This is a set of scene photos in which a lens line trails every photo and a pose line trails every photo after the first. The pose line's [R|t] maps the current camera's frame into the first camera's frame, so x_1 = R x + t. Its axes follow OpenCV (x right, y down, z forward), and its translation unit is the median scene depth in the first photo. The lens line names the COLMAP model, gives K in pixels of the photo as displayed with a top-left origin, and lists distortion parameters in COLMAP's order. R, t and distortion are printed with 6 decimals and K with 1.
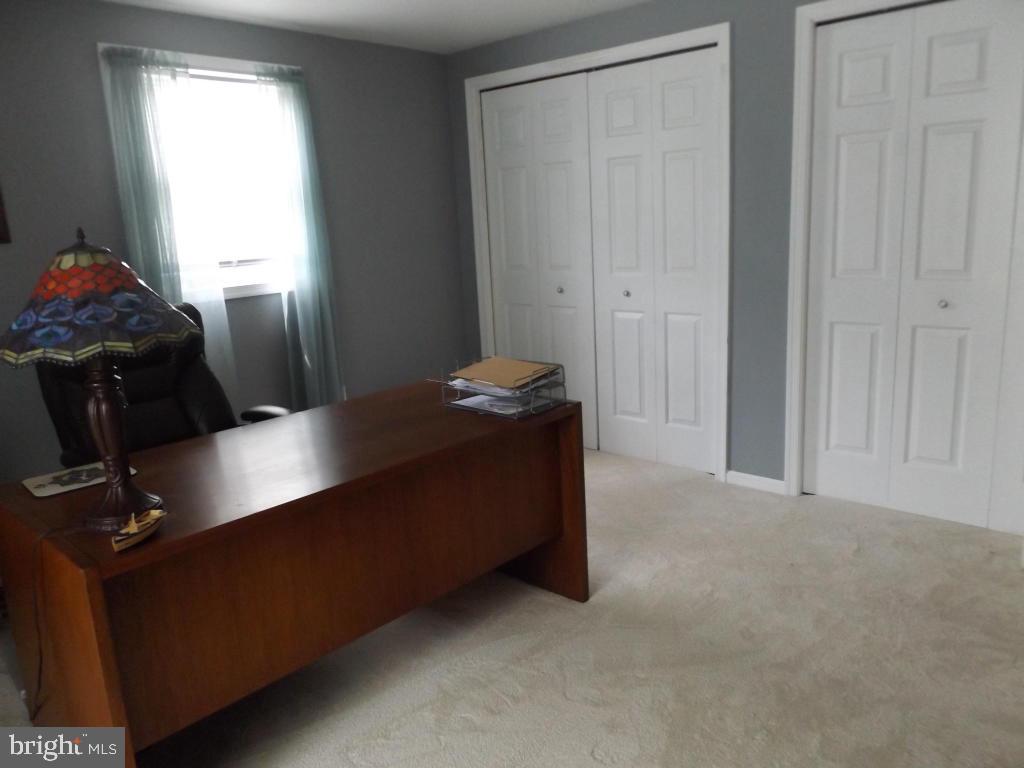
lens RADIAL K [[766.7, 0, 512.0], [0, 766.7, 384.0], [0, 0, 1]] dist [-0.000320, 0.000373]
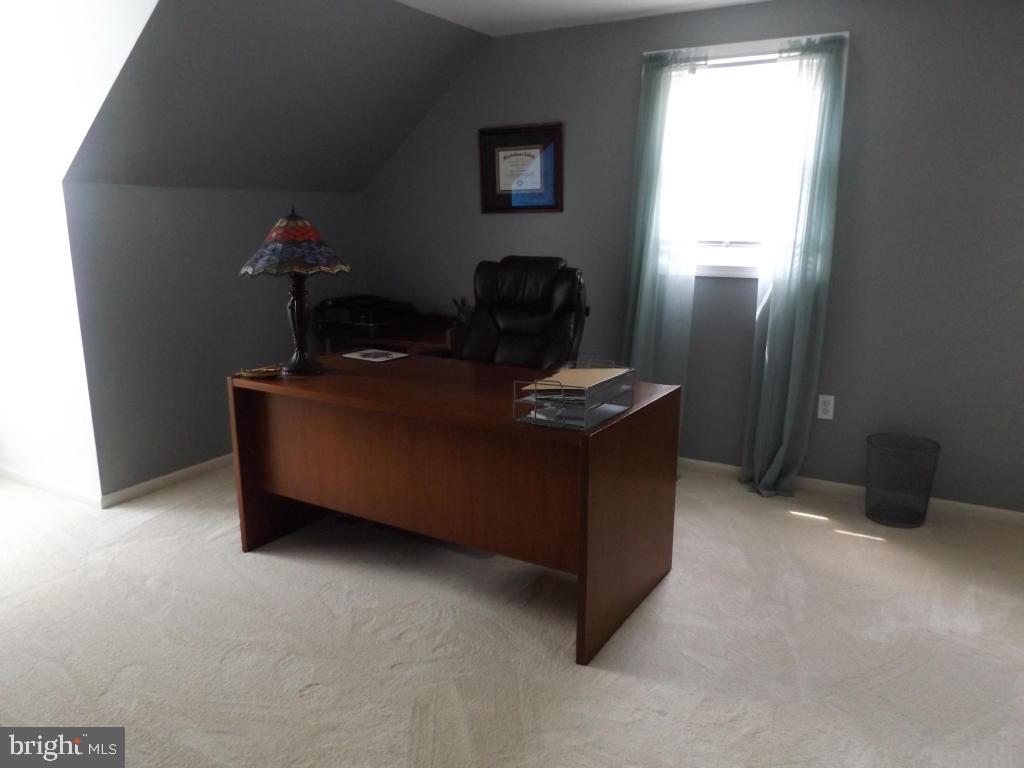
lens RADIAL K [[766.7, 0, 512.0], [0, 766.7, 384.0], [0, 0, 1]] dist [-0.000320, 0.000373]
pose [[0.206445, 0.266439, -0.941483, 0.635660], [-0.223219, 0.949662, 0.219807, -0.147729], [0.952656, 0.164779, 0.255527, 0.515060]]
